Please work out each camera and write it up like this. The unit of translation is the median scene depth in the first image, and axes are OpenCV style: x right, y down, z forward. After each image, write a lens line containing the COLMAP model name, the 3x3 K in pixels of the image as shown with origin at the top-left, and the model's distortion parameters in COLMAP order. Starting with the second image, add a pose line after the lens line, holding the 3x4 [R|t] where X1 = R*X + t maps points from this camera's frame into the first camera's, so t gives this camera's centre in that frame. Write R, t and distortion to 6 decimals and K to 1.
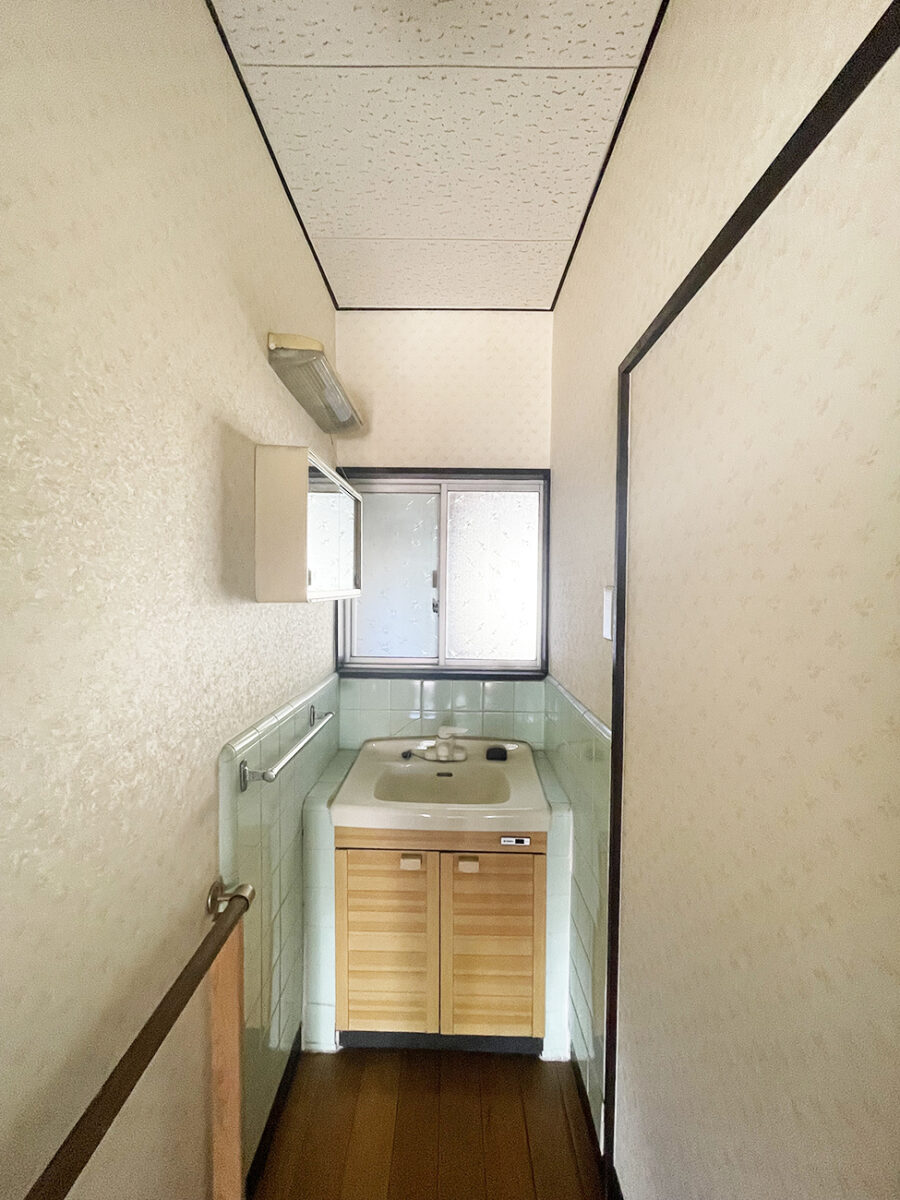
lens RADIAL K [[481.6, 0, 448.4], [0, 481.6, 596.7], [0, 0, 1]] dist [-0.003383, 0.000435]
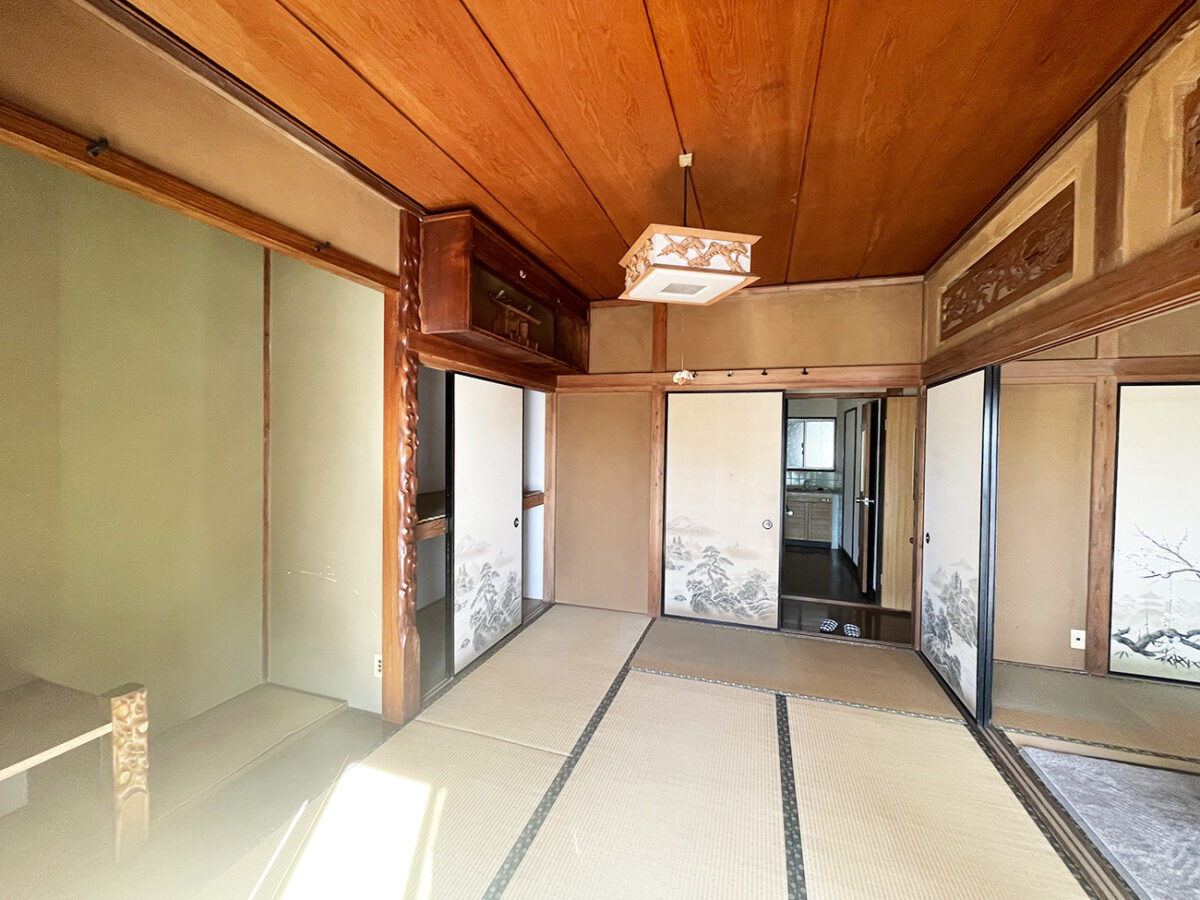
lens RADIAL K [[481.6, 0, 598.5], [0, 481.6, 449.0], [0, 0, 1]] dist [-0.003383, 0.000435]
pose [[0.950594, 0.010434, -0.310262, -0.536875], [-0.010187, 0.999945, 0.002416, -0.002991], [0.310270, 0.000864, 0.950648, -4.287325]]
